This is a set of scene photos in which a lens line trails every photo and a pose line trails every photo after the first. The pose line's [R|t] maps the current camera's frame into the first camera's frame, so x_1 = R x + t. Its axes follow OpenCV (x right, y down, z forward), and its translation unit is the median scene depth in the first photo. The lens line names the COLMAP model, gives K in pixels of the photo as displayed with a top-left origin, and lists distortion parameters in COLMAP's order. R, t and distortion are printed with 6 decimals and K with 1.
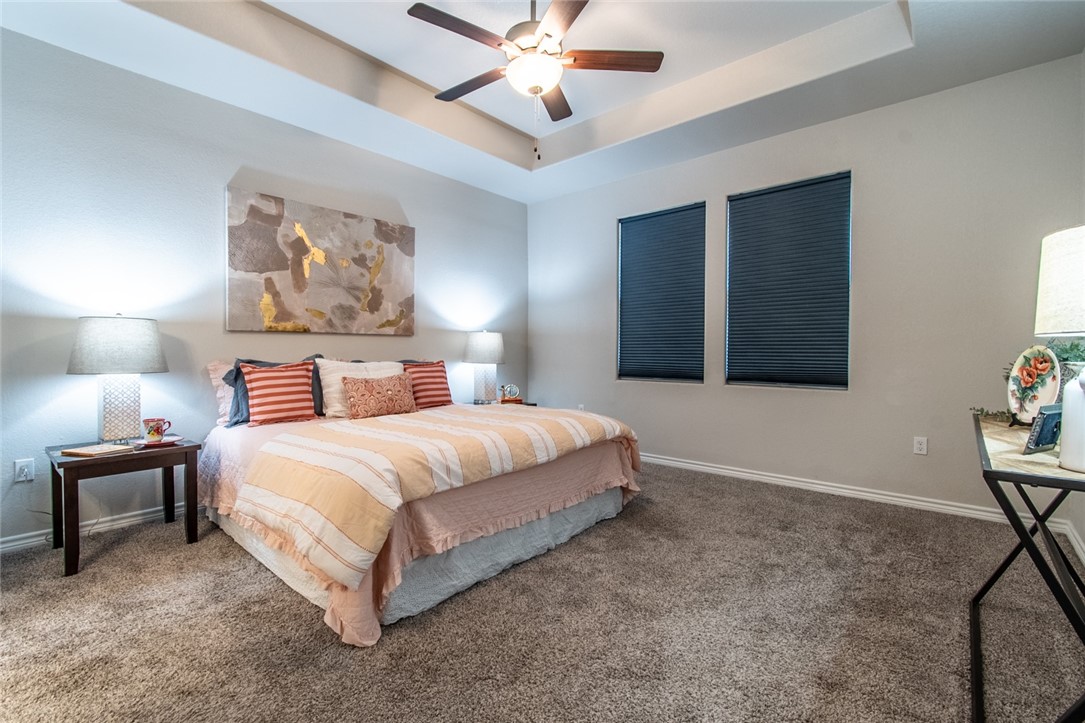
lens RADIAL K [[485.1, 0, 539.9], [0, 485.1, 359.2], [0, 0, 1]] dist [0.004275, -0.000934]
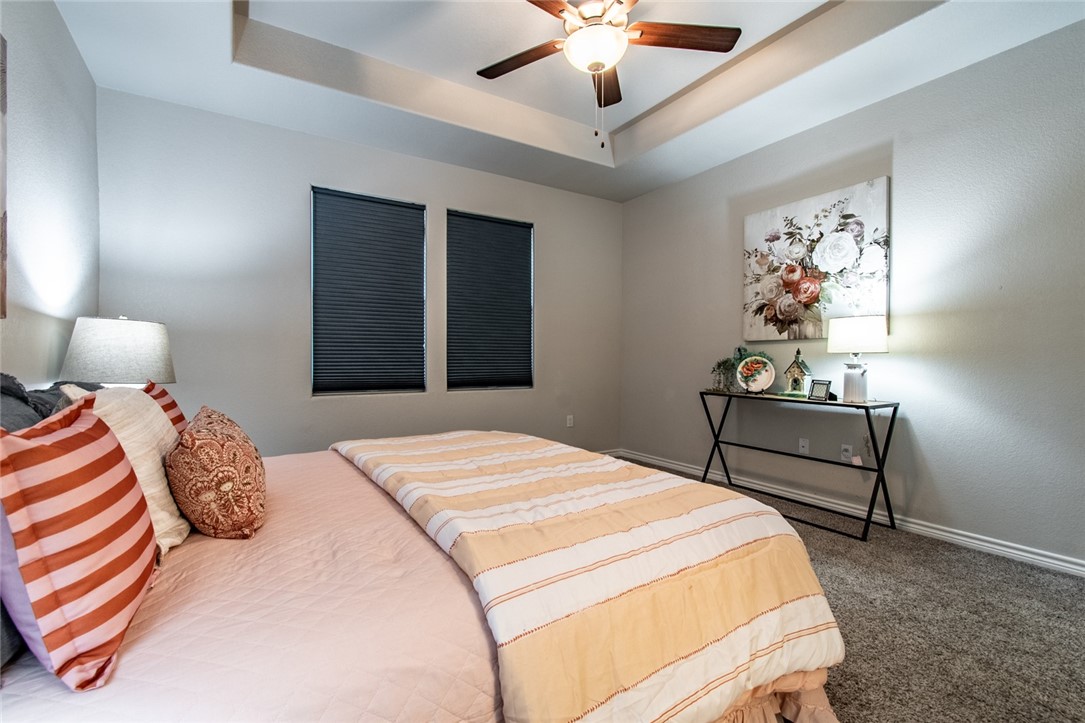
lens RADIAL K [[485.1, 0, 540.7], [0, 485.1, 357.9], [0, 0, 1]] dist [0.004275, -0.000934]
pose [[0.278424, -0.002142, 0.960456, -0.547514], [0.015262, 0.999881, -0.002194, -0.012848], [-0.960337, 0.015269, 0.278424, 0.526727]]
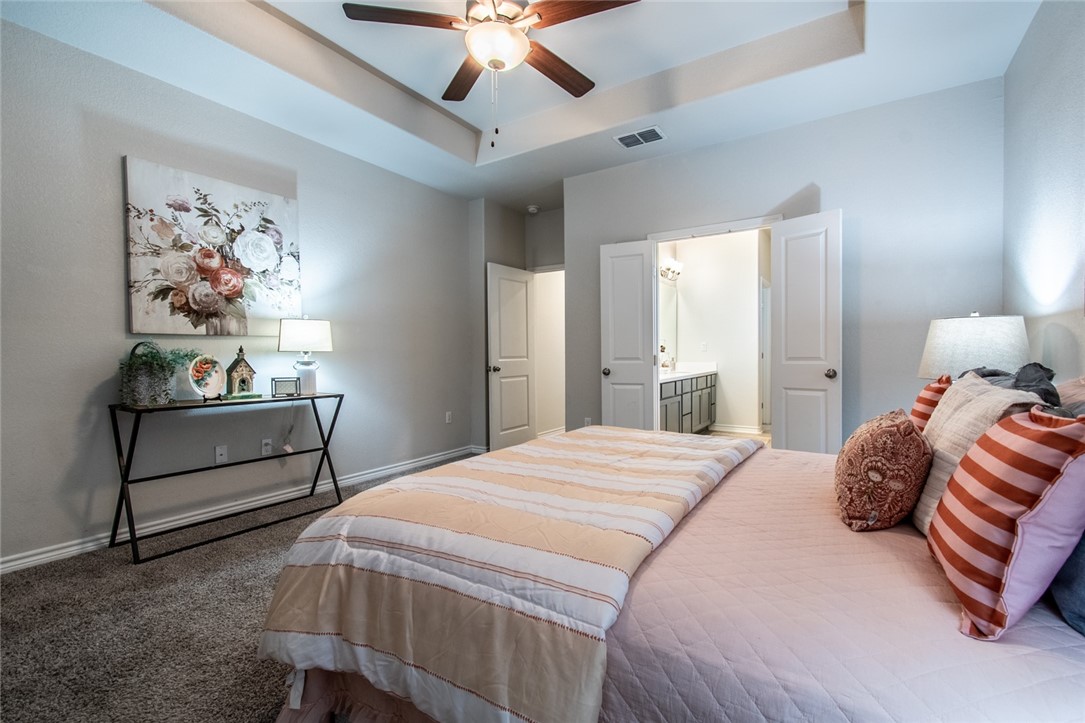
lens RADIAL K [[485.1, 0, 539.5], [0, 485.1, 359.1], [0, 0, 1]] dist [0.004275, -0.000934]
pose [[-0.988431, 0.003720, -0.151624, 0.032877], [-0.000288, 0.999651, 0.026402, -0.023780], [0.151669, 0.026140, -0.988086, 1.173362]]
